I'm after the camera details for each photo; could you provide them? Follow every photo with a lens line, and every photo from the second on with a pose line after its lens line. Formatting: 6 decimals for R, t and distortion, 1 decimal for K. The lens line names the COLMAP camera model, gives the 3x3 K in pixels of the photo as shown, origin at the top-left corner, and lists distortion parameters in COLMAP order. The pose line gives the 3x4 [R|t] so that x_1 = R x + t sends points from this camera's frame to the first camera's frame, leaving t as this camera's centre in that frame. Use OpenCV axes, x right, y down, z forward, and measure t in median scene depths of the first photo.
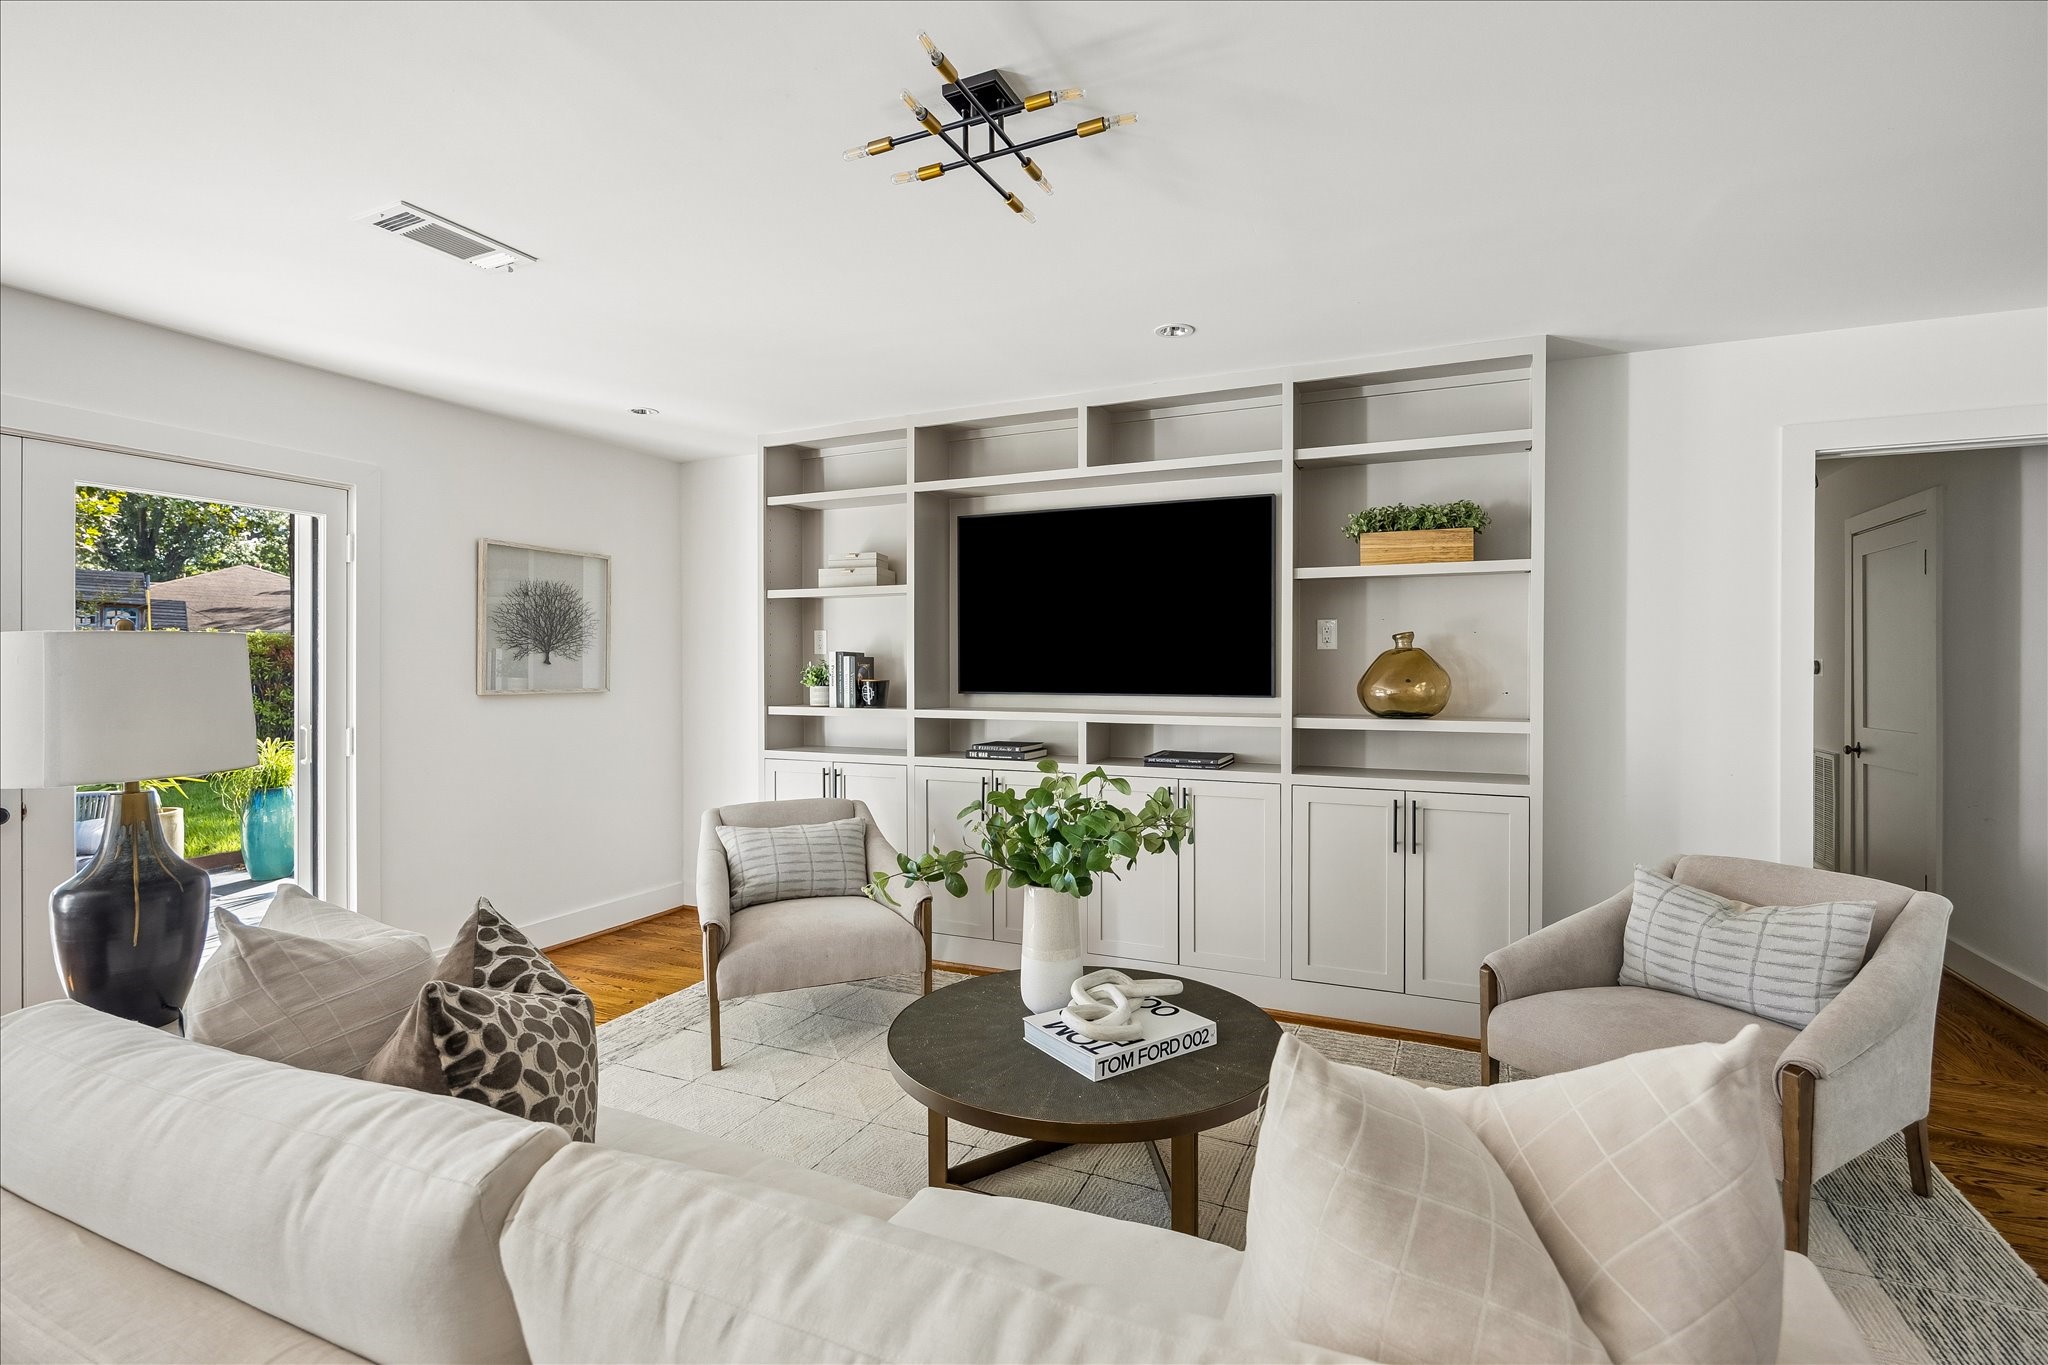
lens RADIAL K [[925.3, 0, 1024.0], [0, 925.3, 682.5], [0, 0, 1]] dist [-0.009469, -0.000066]
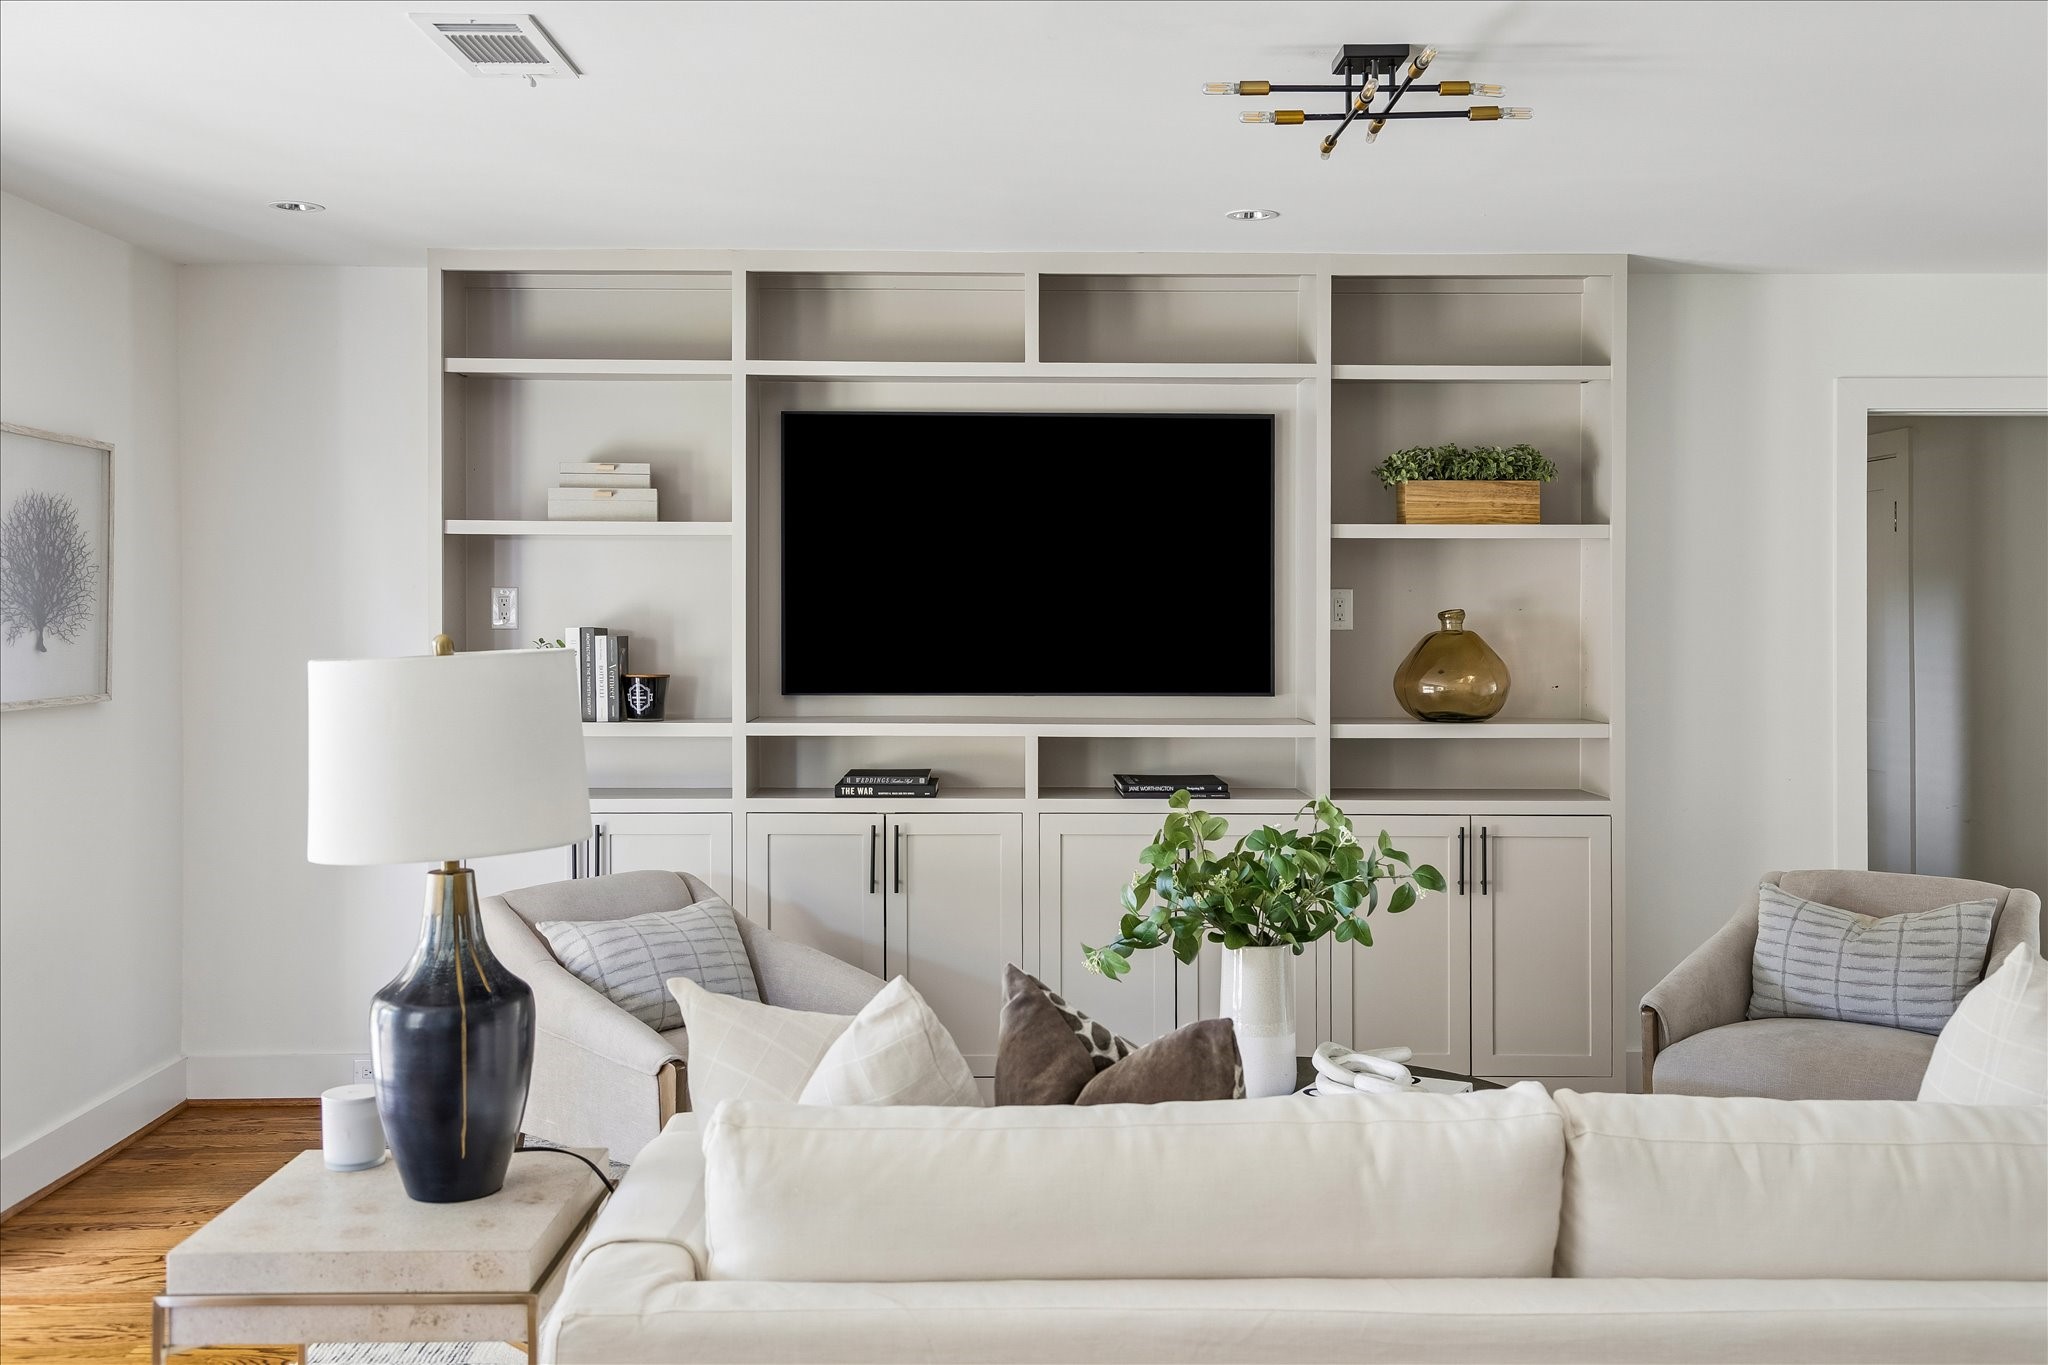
lens RADIAL K [[1832.1, 0, 1024.1], [0, 1832.1, 623.2], [0, 0, 1]] dist [-0.000554, -0.000820]
pose [[0.909214, 0.001335, 0.416327, -0.554182], [0.004003, 0.999921, -0.011950, -0.026939], [-0.416310, 0.012532, 0.909137, -0.242401]]
